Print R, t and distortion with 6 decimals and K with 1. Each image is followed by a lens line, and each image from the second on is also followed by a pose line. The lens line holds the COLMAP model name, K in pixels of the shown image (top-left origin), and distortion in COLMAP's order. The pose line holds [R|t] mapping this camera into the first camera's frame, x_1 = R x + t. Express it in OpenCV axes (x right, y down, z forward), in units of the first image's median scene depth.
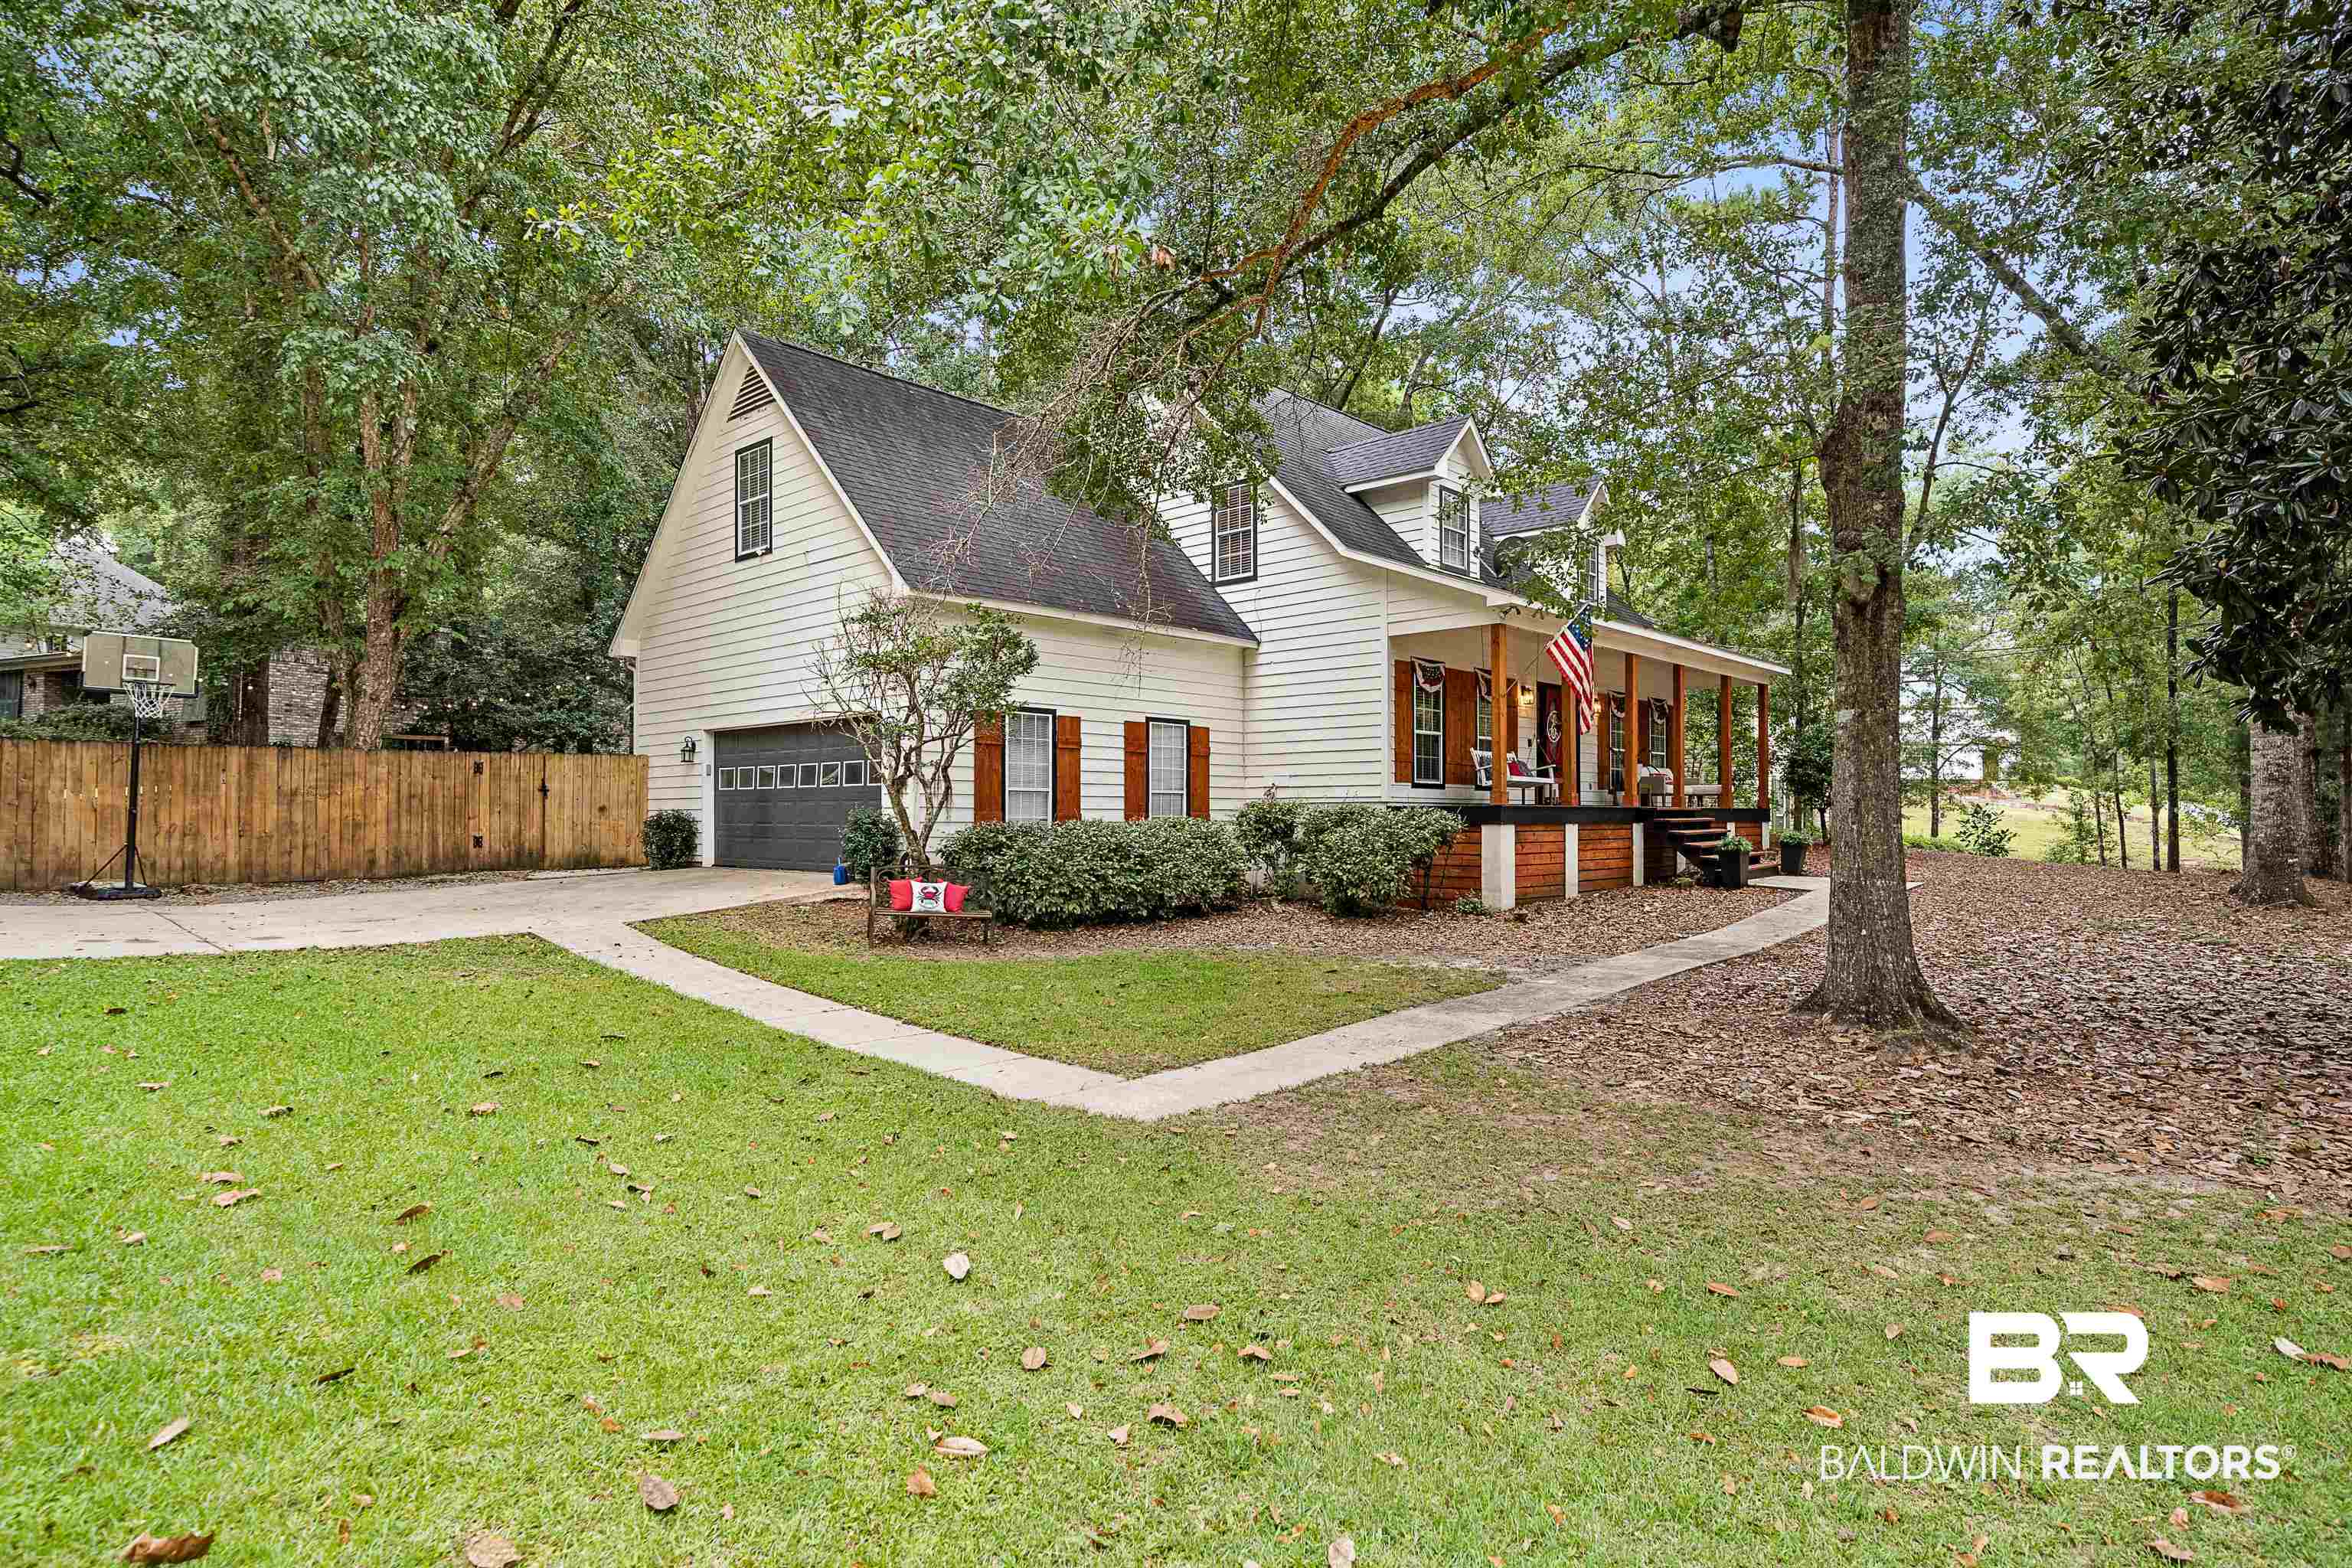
lens RADIAL K [[1208.7, 0, 1180.2], [0, 1208.7, 789.5], [0, 0, 1]] dist [0.001547, 0.000037]
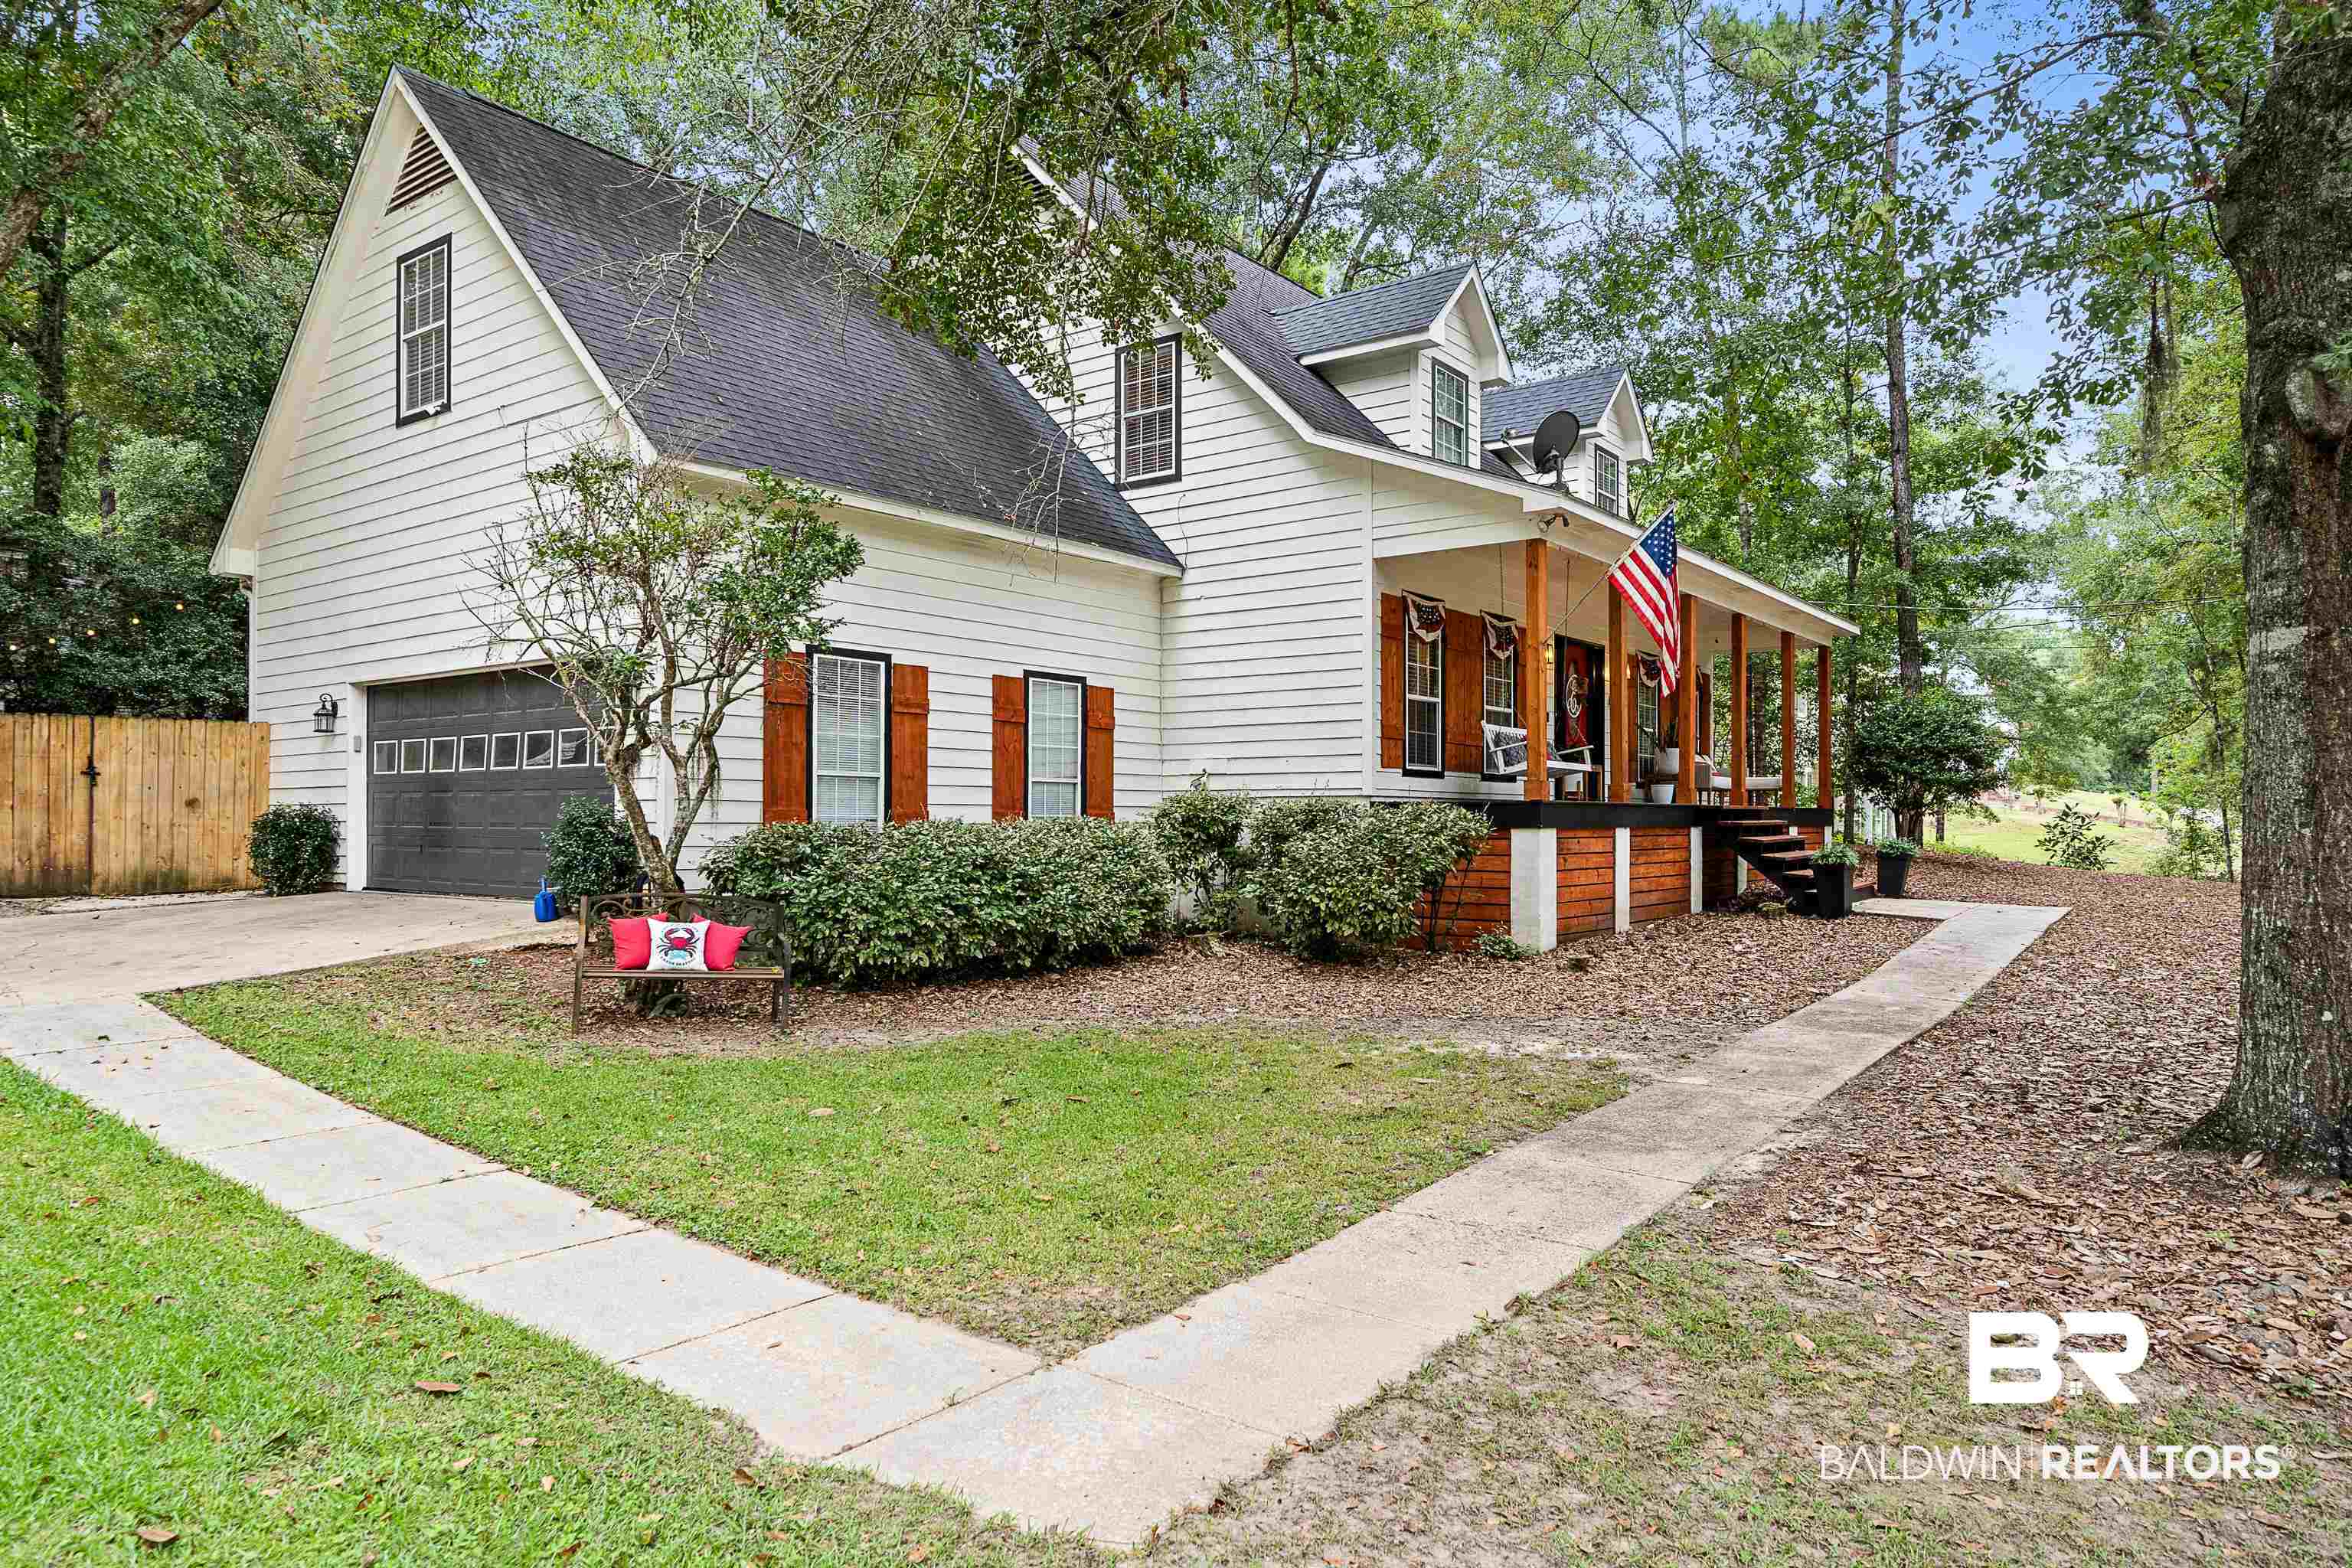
lens RADIAL K [[1423.9, 0, 1172.7], [0, 1423.9, 790.2], [0, 0, 1]] dist [-0.001594, 0.001135]
pose [[0.995451, 0.004013, 0.095195, -0.021330], [-0.004196, 0.999990, 0.001716, 0.006198], [-0.095187, -0.002108, 0.995457, 0.192803]]
